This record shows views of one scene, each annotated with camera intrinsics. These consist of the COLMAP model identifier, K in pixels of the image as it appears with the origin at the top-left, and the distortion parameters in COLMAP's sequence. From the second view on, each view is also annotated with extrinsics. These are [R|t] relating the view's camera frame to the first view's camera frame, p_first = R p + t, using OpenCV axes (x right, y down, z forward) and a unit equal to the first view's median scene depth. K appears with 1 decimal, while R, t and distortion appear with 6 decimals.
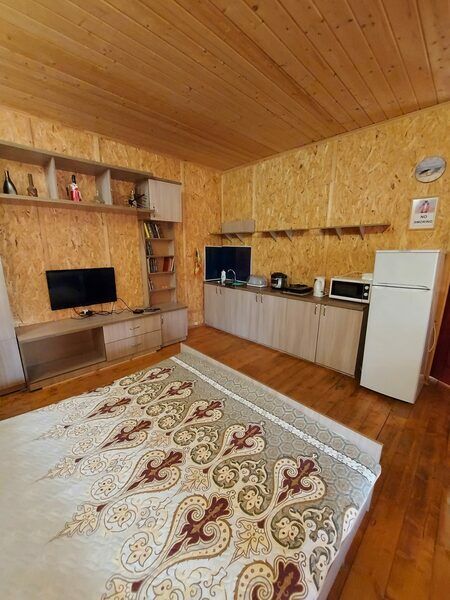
lens RADIAL K [[240.8, 0, 224.3], [0, 240.8, 302.1], [0, 0, 1]] dist [-0.009634, -0.000750]
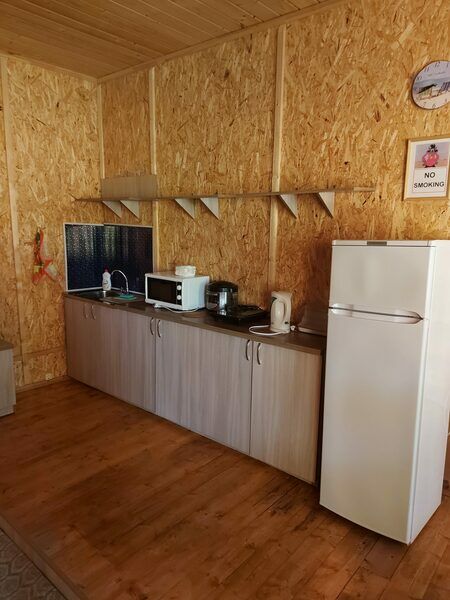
lens RADIAL K [[437.3, 0, 226.8], [0, 437.3, 306.6], [0, 0, 1]] dist [0.046957, -0.036400]
pose [[0.995716, -0.005838, 0.092275, 0.244357], [0.008942, 0.999407, -0.033261, -0.033025], [-0.092026, 0.033944, 0.995178, 0.069665]]
